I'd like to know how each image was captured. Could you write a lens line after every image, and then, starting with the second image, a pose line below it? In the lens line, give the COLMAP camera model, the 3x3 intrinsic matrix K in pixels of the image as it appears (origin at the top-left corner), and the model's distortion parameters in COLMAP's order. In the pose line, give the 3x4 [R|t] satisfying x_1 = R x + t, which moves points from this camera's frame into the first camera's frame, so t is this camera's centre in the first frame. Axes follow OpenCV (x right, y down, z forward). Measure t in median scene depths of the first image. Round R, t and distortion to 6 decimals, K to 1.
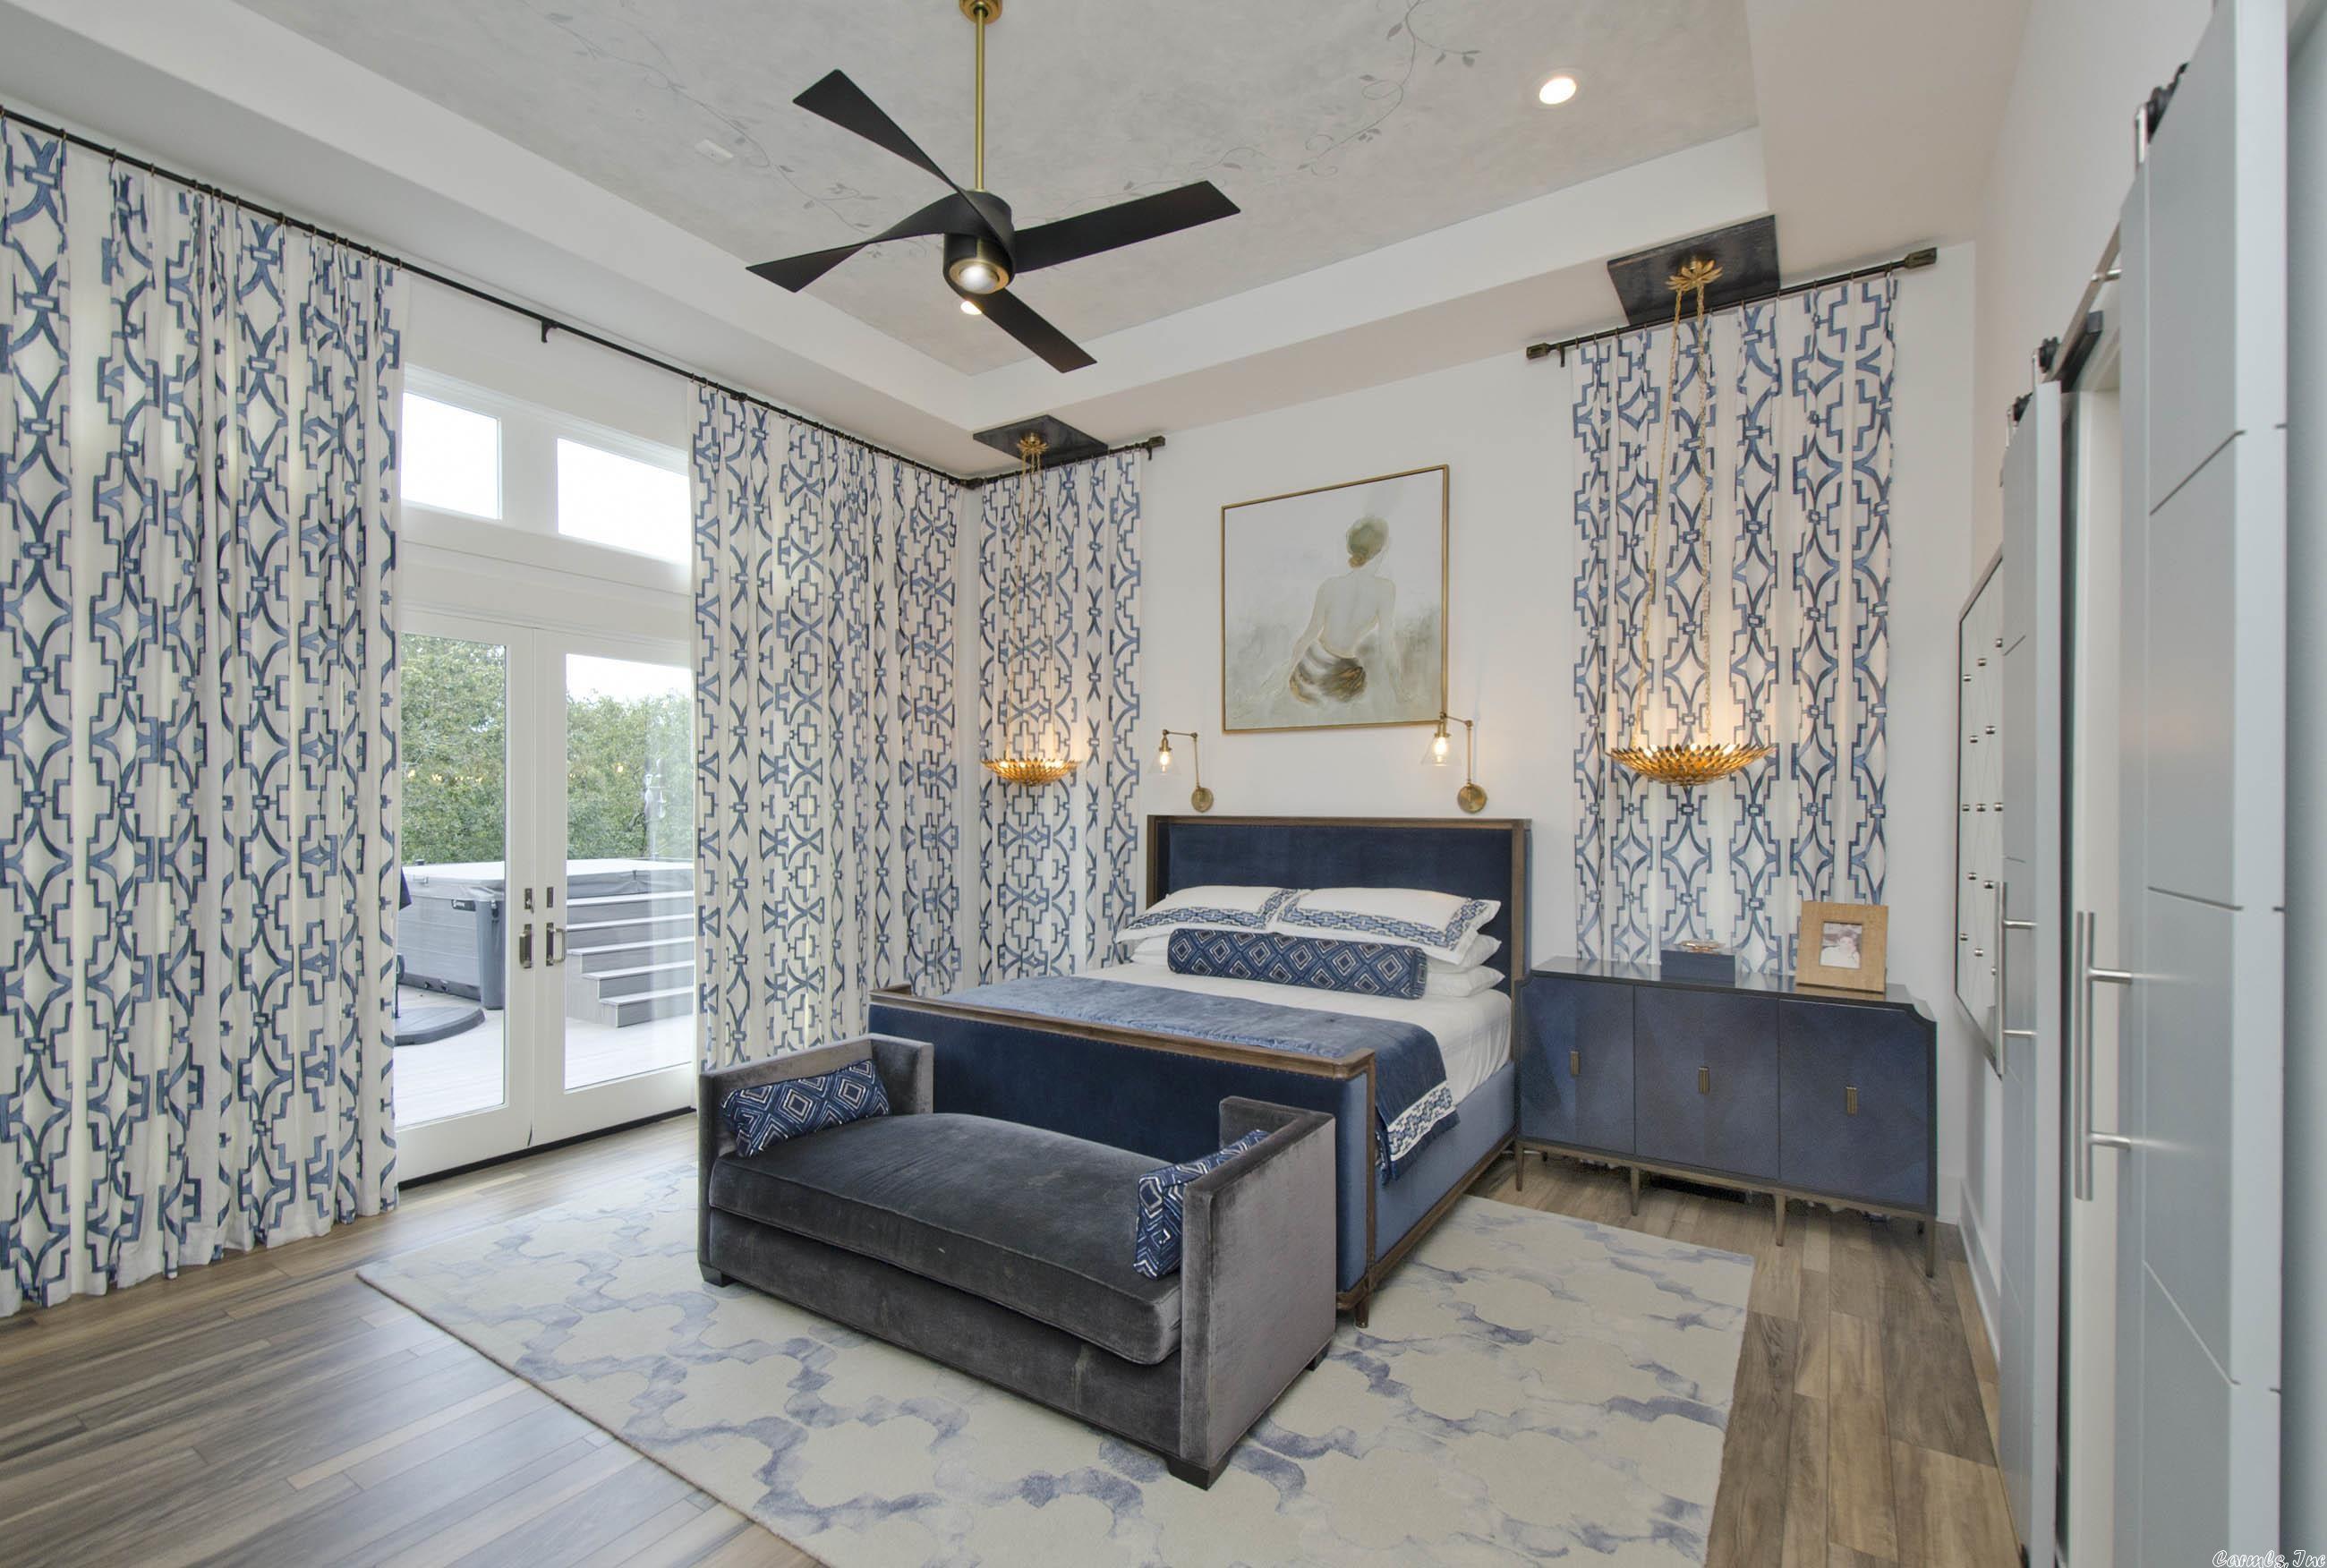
lens RADIAL K [[1025.6, 0, 1156.9], [0, 1025.6, 800.4], [0, 0, 1]] dist [0.037670, -0.000106]
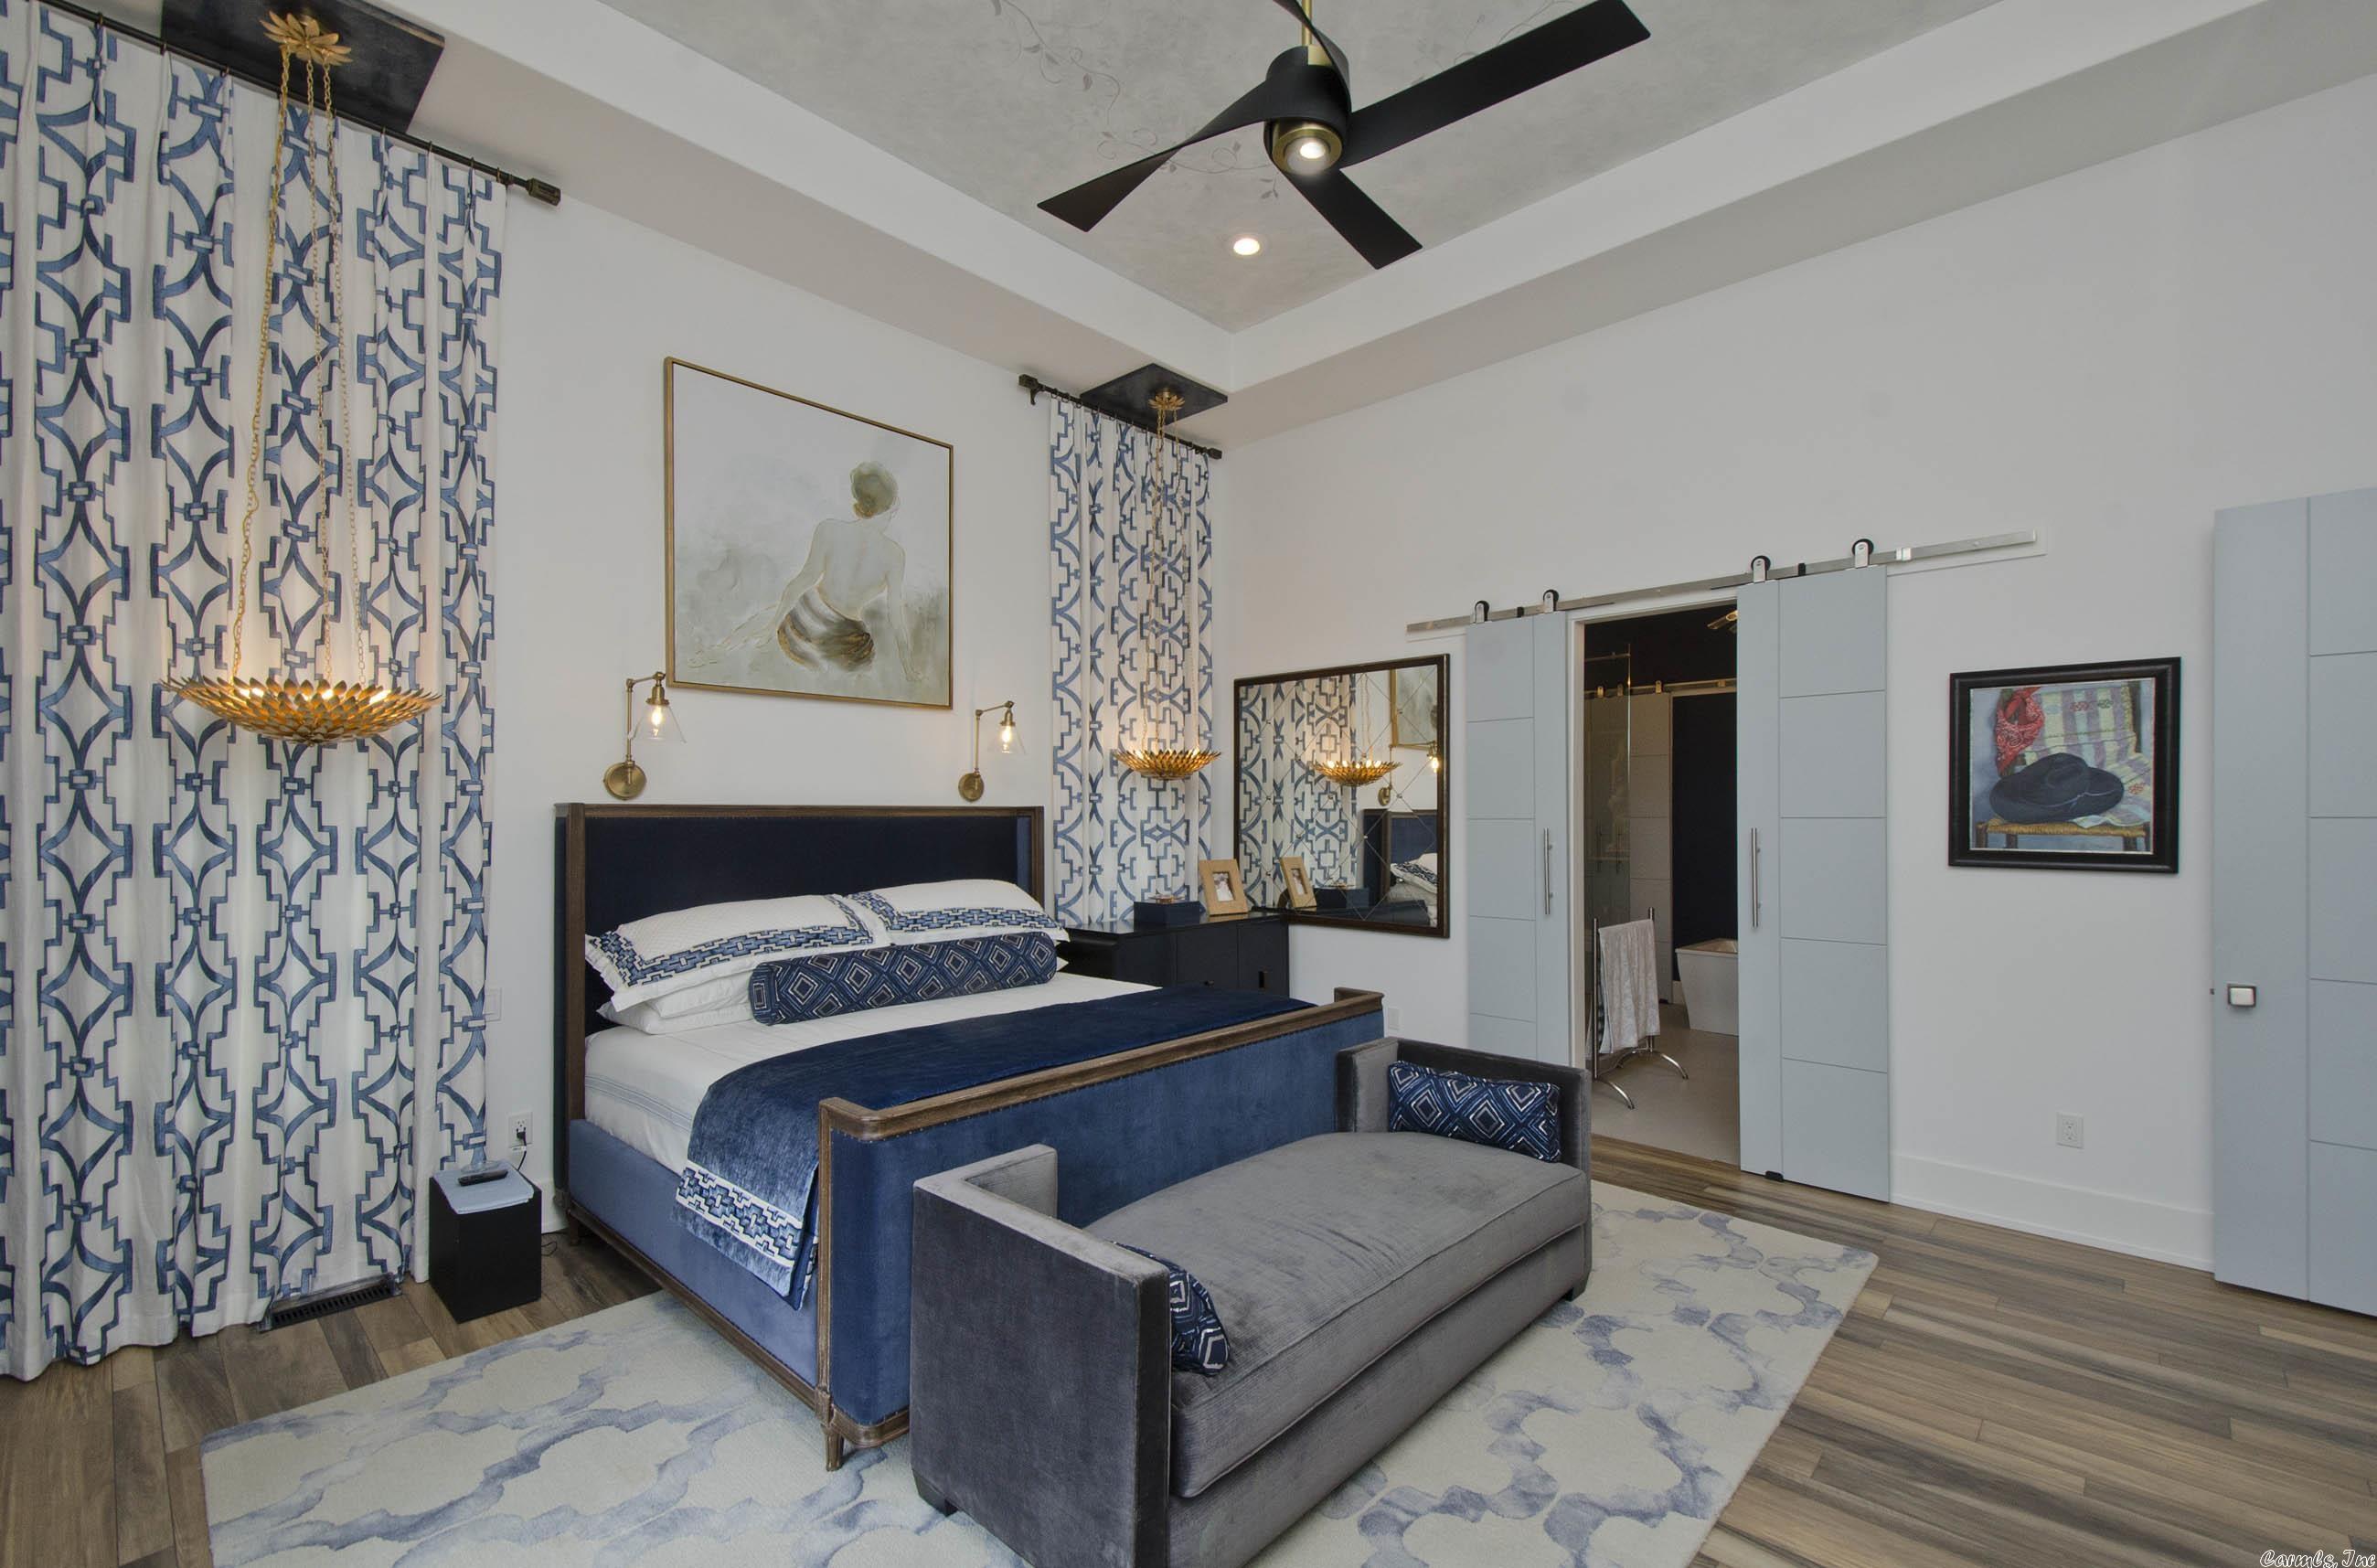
lens RADIAL K [[1021.5, 0, 1185.6], [0, 1021.5, 813.8], [0, 0, 1]] dist [0.000982, 0.000126]
pose [[0.167662, -0.014563, 0.985737, -0.627621], [-0.019848, 0.999638, 0.018144, 0.002630], [-0.985645, -0.022607, 0.167312, 0.595942]]
